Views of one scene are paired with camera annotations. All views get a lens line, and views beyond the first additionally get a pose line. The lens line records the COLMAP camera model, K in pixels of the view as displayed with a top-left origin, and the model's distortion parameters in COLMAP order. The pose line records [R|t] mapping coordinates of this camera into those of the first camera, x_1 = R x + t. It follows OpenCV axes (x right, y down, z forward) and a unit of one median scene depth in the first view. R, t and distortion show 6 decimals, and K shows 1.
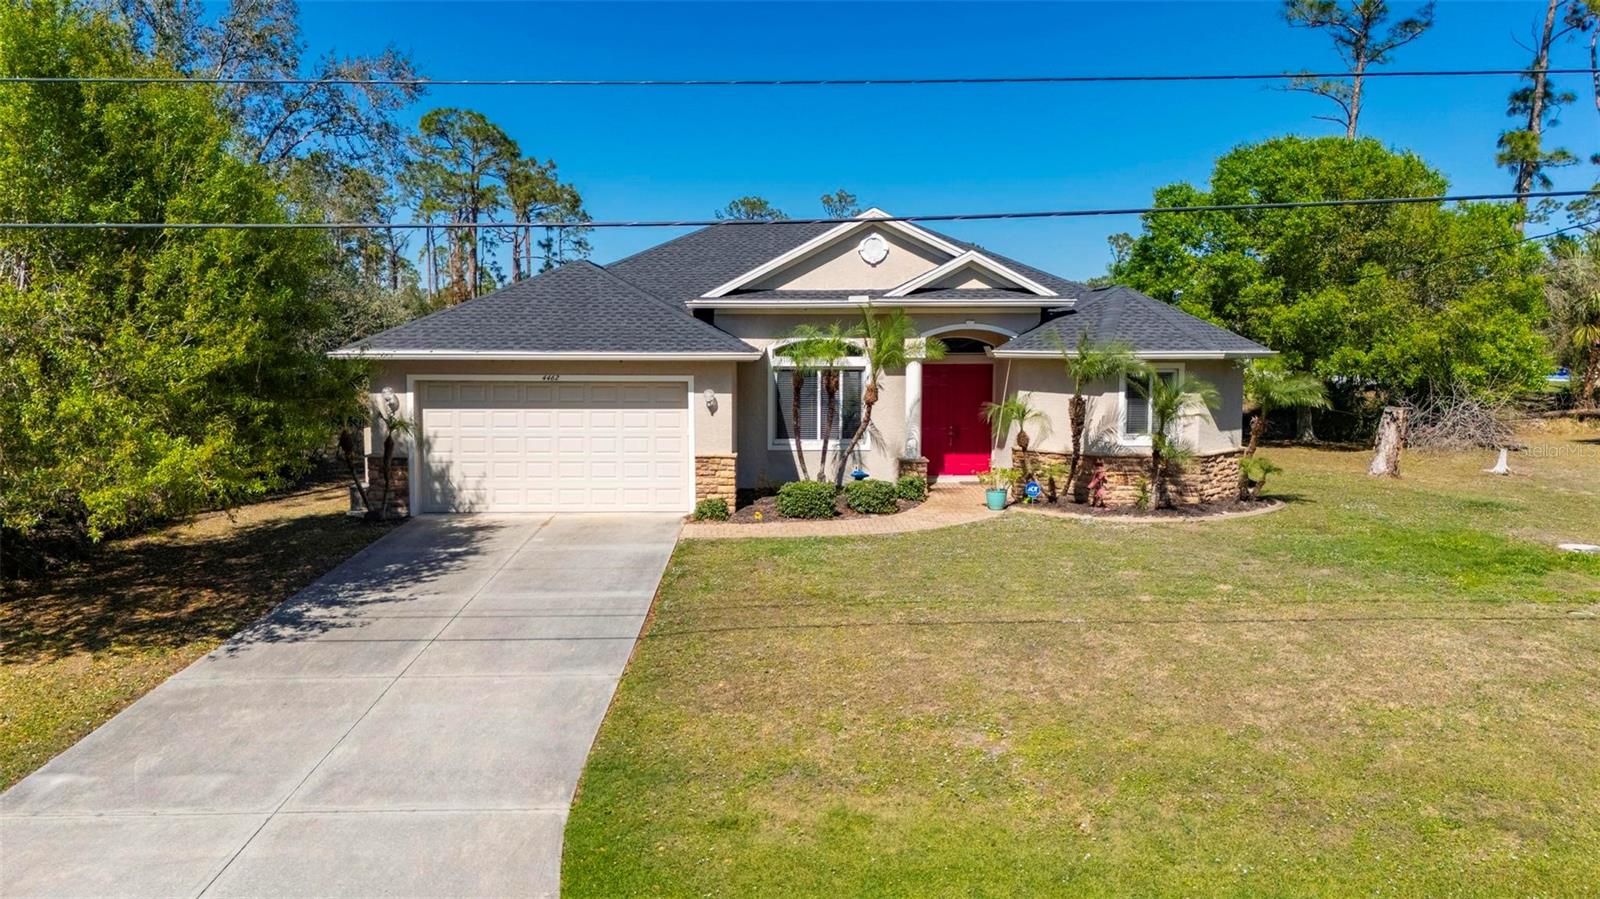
lens RADIAL K [[1201.4, 0, 800.0], [0, 1201.4, 449.5], [0, 0, 1]] dist [0.058324, -0.049942]
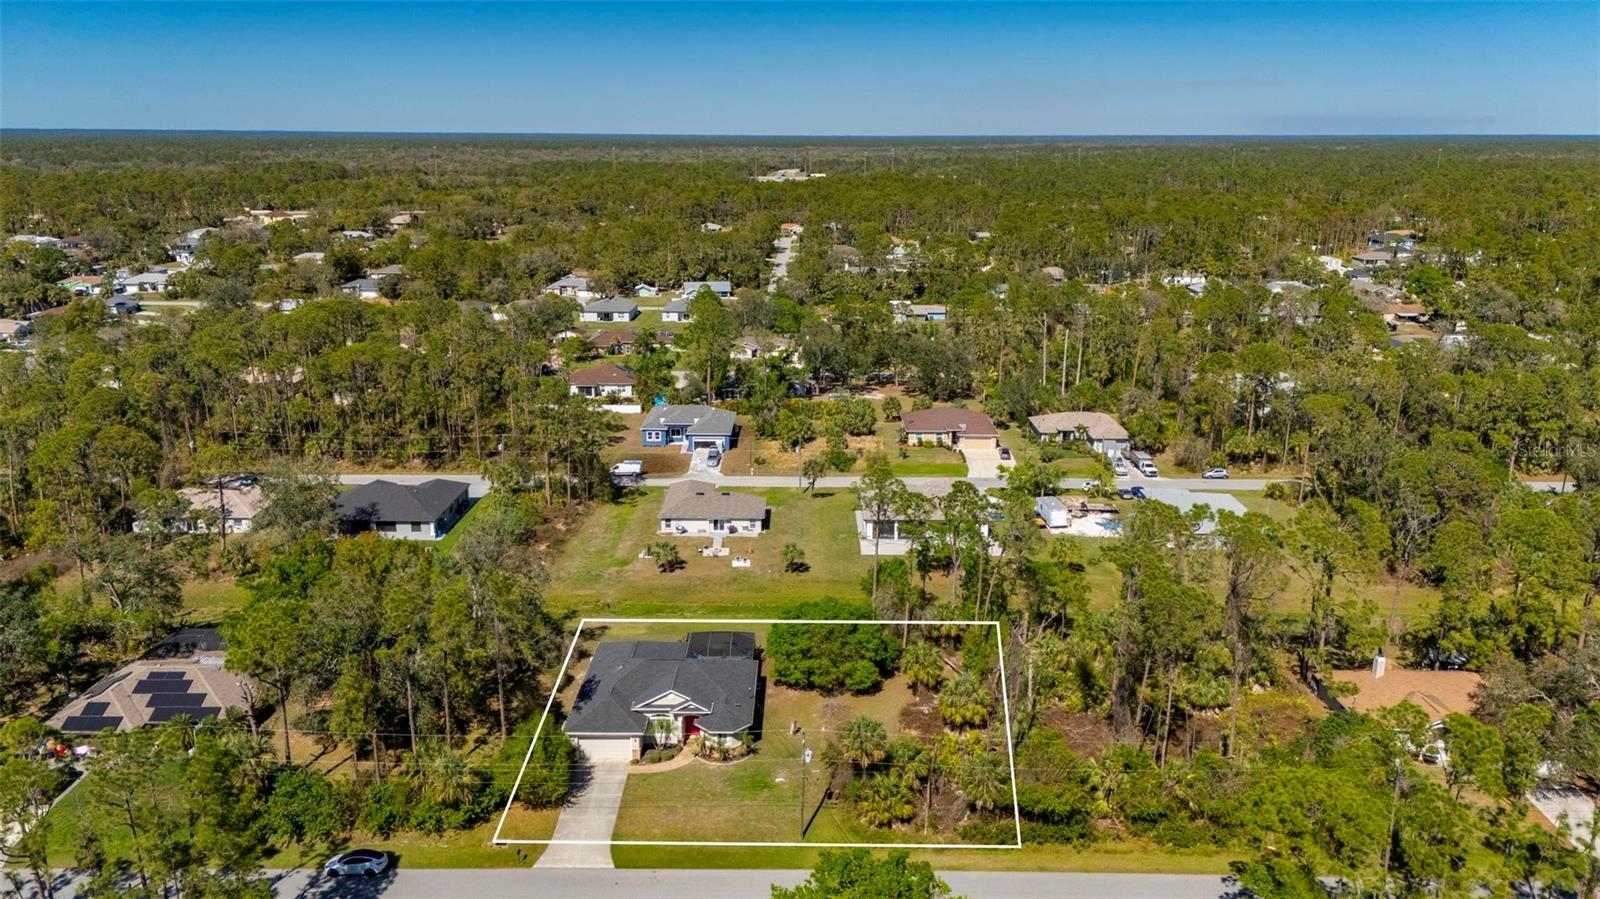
lens RADIAL K [[1130.0, 0, 776.2], [0, 1130.0, 449.9], [0, 0, 1]] dist [0.030685, -0.004378]
pose [[0.999645, 0.006429, -0.025869, 0.704737], [-0.002844, 0.990659, 0.136334, -2.103749], [0.026504, -0.136212, 0.990325, -3.931701]]
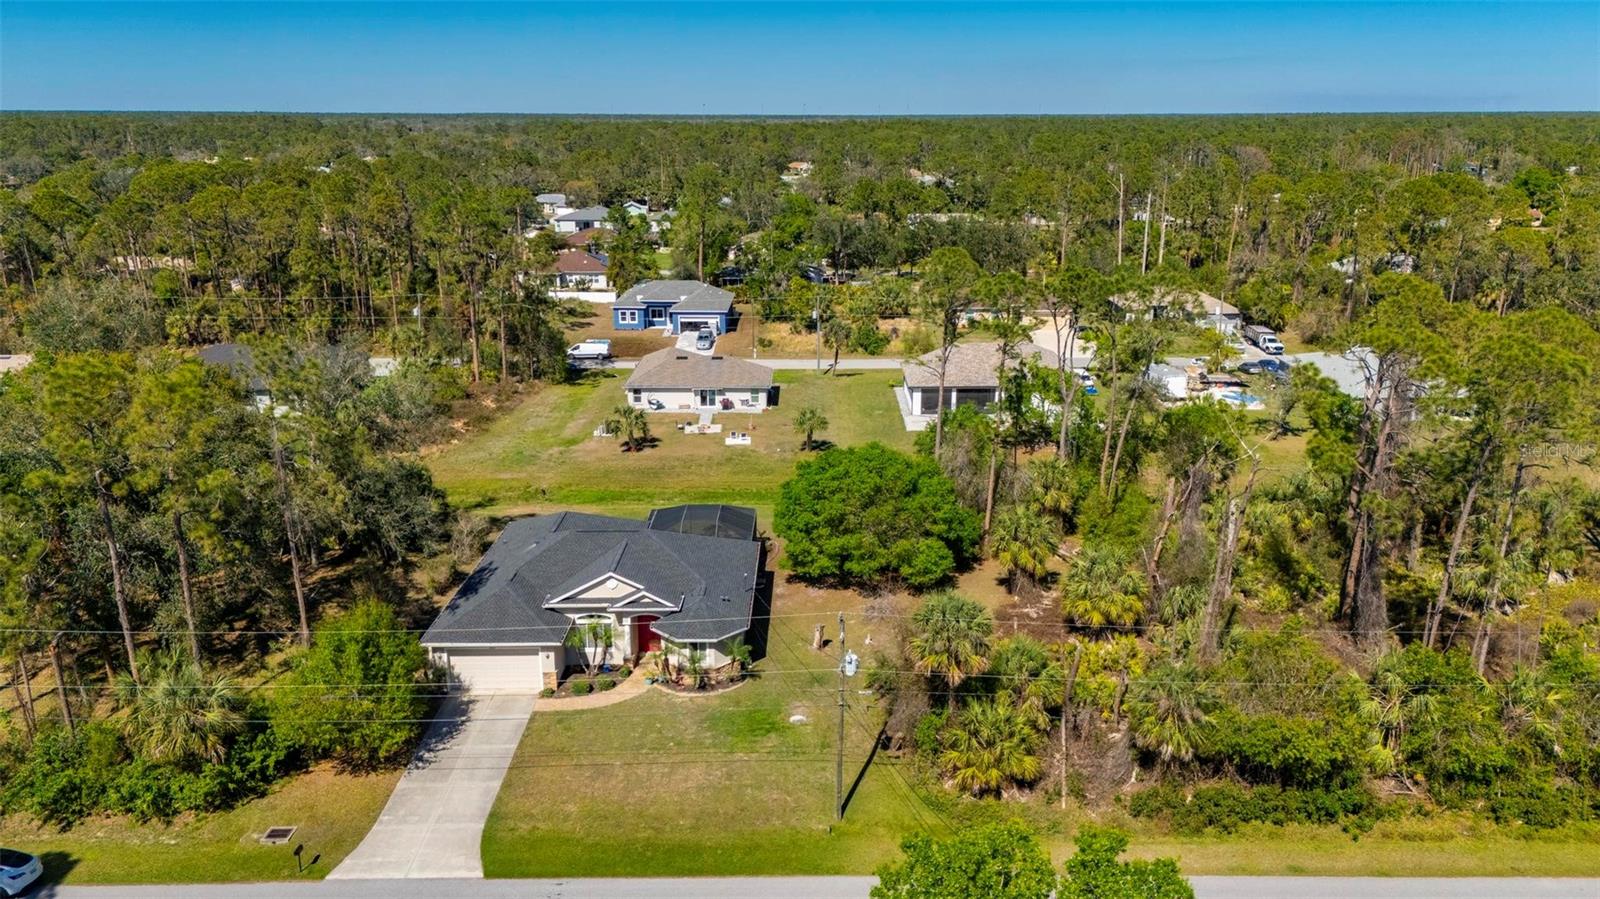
lens RADIAL K [[1201.4, 0, 800.0], [0, 1201.4, 449.5], [0, 0, 1]] dist [0.058324, -0.049942]
pose [[0.999895, -0.001080, -0.014482, 0.650994], [0.003361, 0.987365, 0.158426, -1.107957], [0.014128, -0.158458, 0.987265, -2.028621]]
